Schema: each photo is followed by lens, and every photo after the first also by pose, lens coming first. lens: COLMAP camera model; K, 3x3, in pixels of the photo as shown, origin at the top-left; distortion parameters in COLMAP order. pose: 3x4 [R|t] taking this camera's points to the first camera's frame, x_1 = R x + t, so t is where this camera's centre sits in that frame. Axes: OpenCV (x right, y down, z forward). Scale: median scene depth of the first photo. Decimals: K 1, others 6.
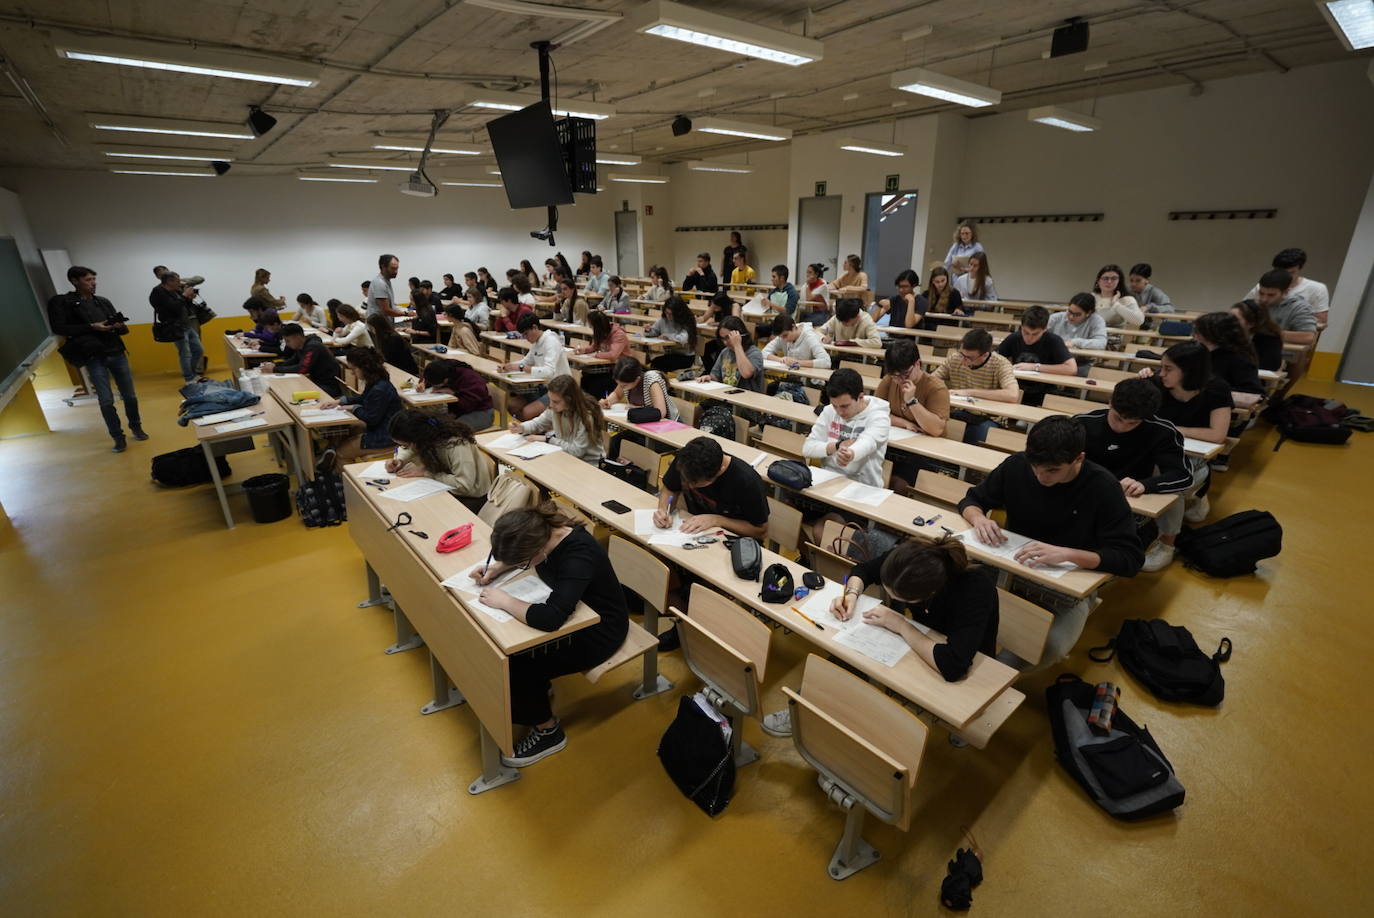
lens RADIAL K [[617.5, 0, 687.0], [0, 617.5, 459.0], [0, 0, 1]] dist [-0.009481, 0.004489]
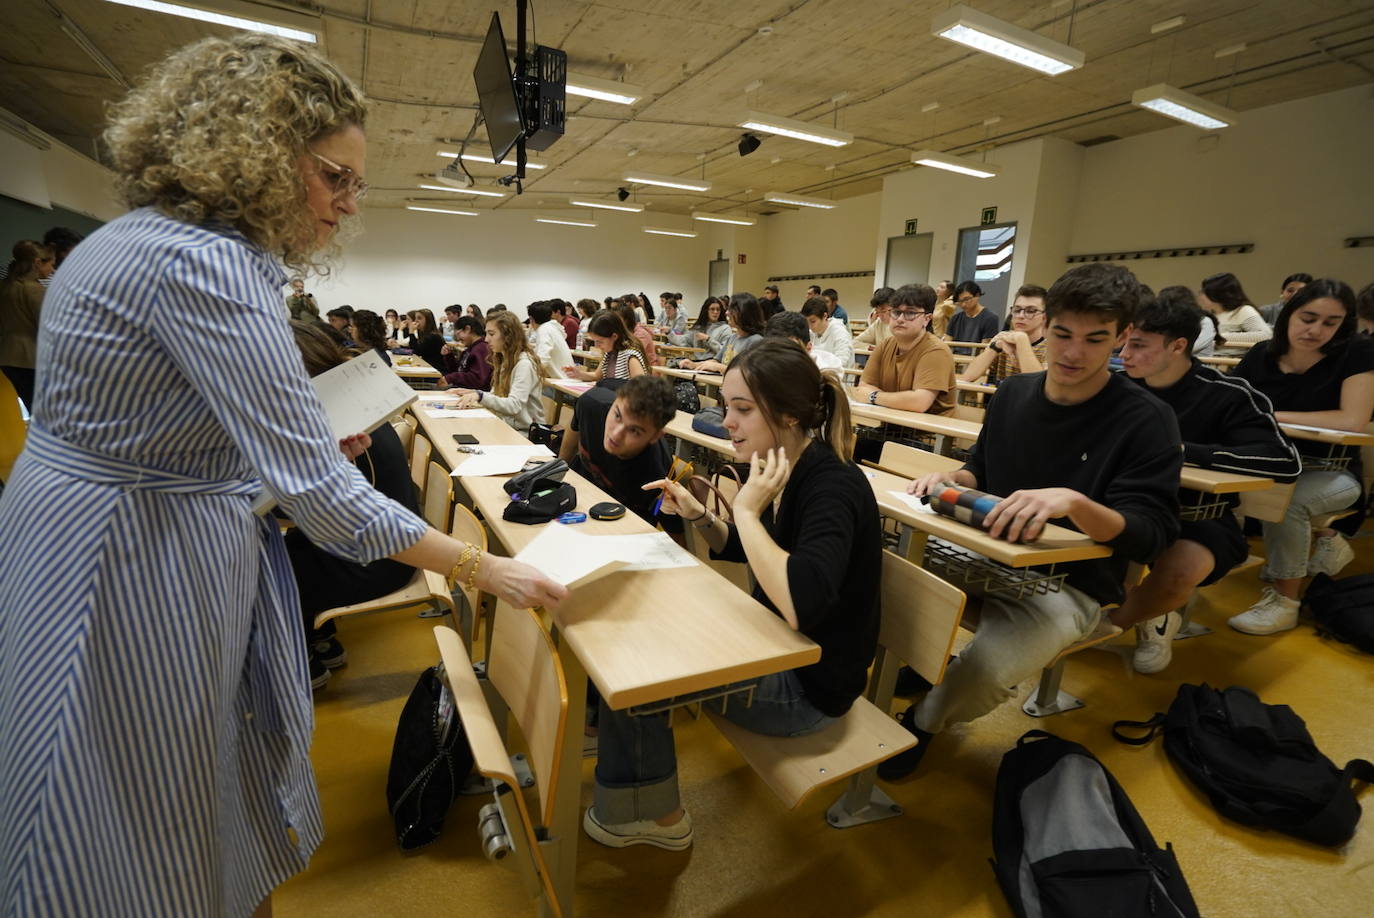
lens RADIAL K [[617.5, 0, 687.0], [0, 617.5, 459.0], [0, 0, 1]] dist [-0.009481, 0.004489]
pose [[0.977969, 0.087908, -0.189336, 0.273059], [-0.110379, 0.987605, -0.111593, 0.137743], [0.177179, 0.130033, 0.975551, 0.236198]]
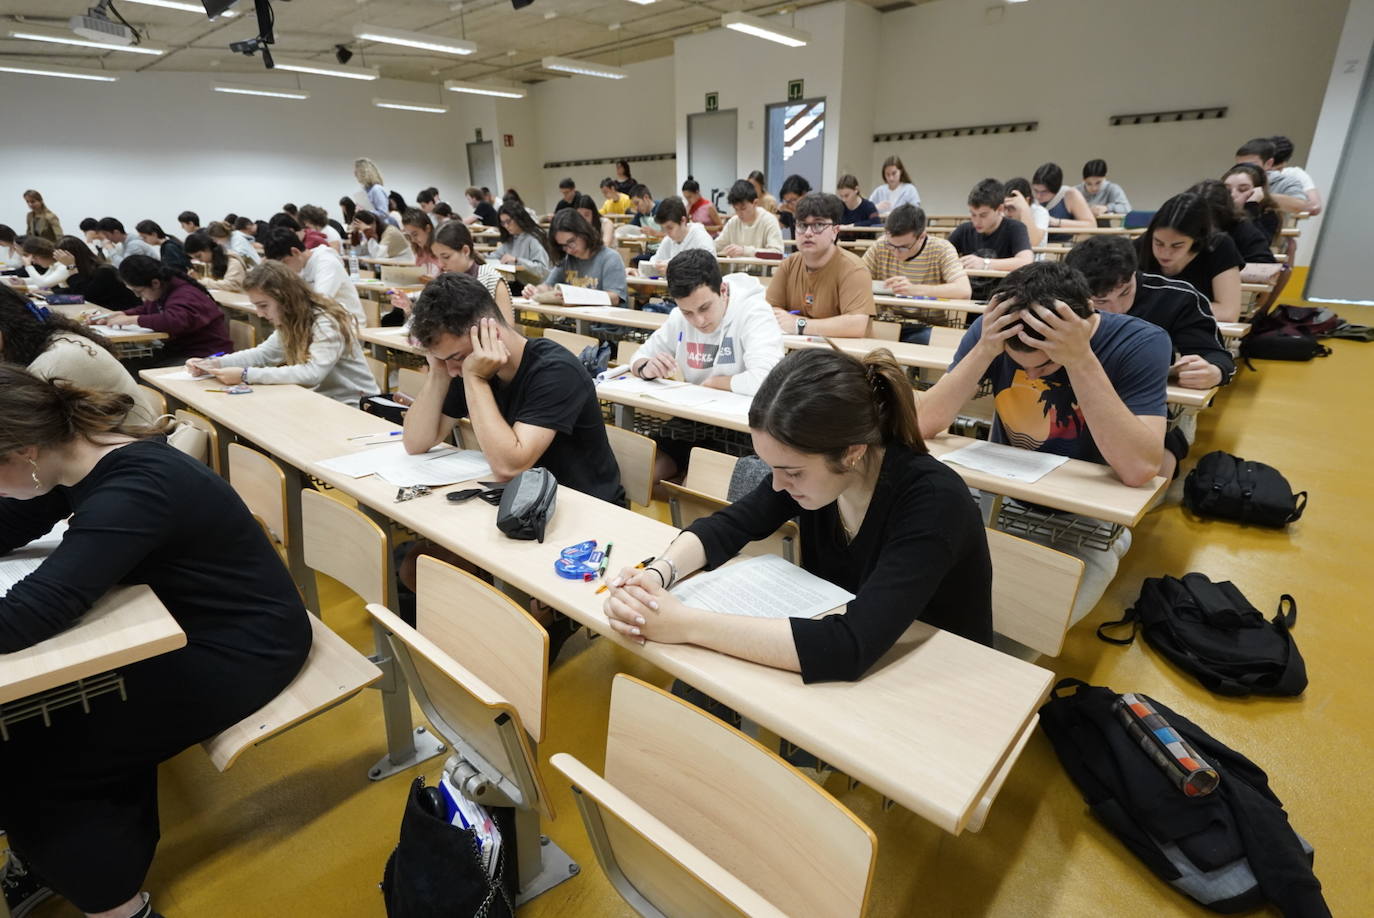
lens RADIAL K [[692.8, 0, 687.0], [0, 692.8, 459.0], [0, 0, 1]] dist [0.000906, 0.000856]
pose [[0.989529, -0.049108, 0.135725, 0.105124], [0.049053, 0.998789, 0.003754, 0.089028], [-0.135745, 0.002943, 0.990739, 0.273351]]
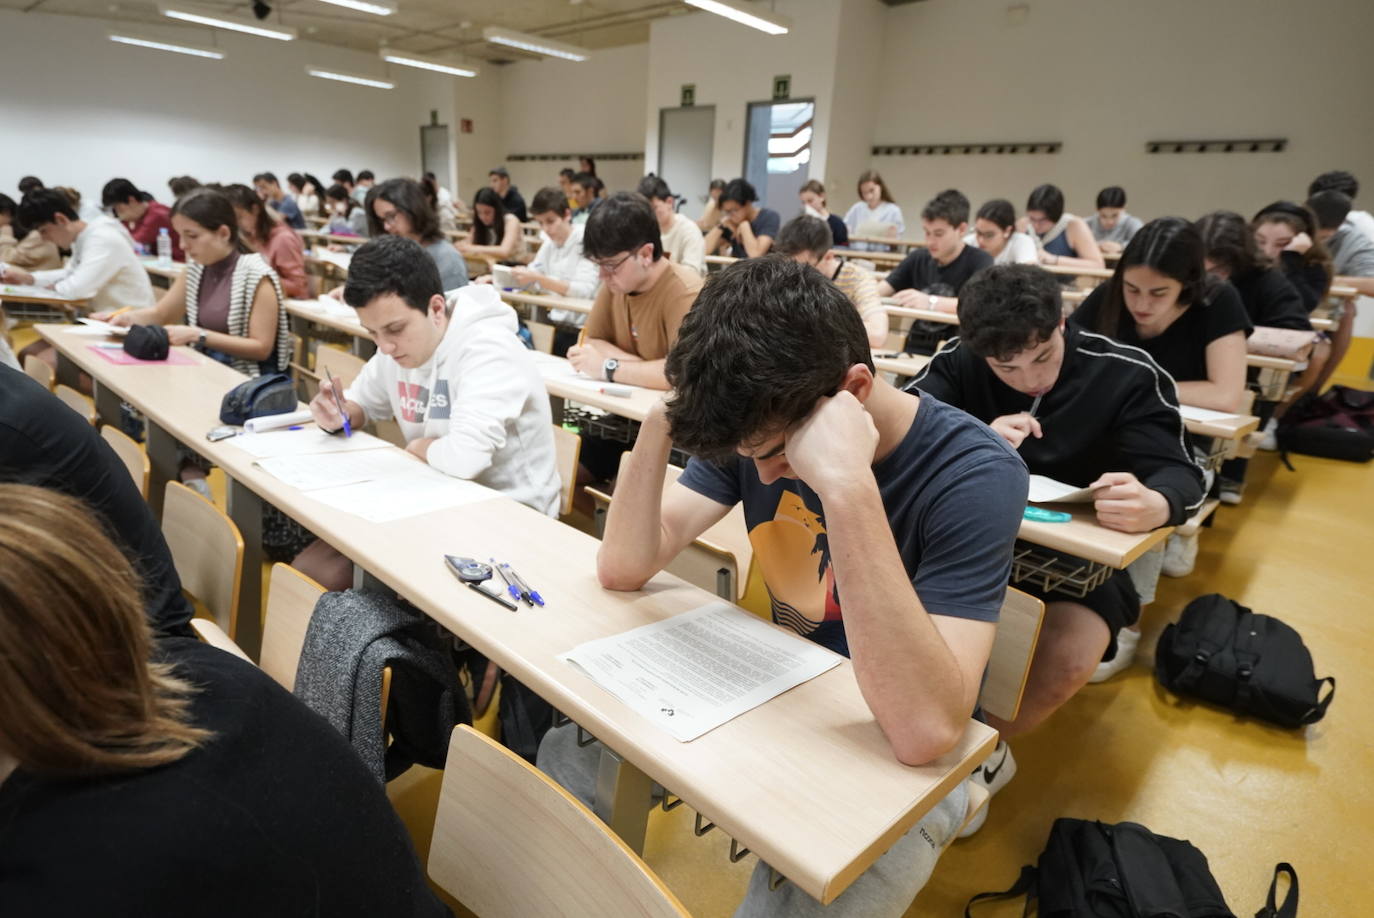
lens RADIAL K [[775.7, 0, 687.0], [0, 775.7, 459.0], [0, 0, 1]] dist [0.004750, 0.000288]
pose [[0.990689, 0.033585, 0.131934, 0.332655], [-0.027394, 0.998450, -0.048457, 0.044828], [-0.133357, 0.044391, 0.990073, 0.431736]]
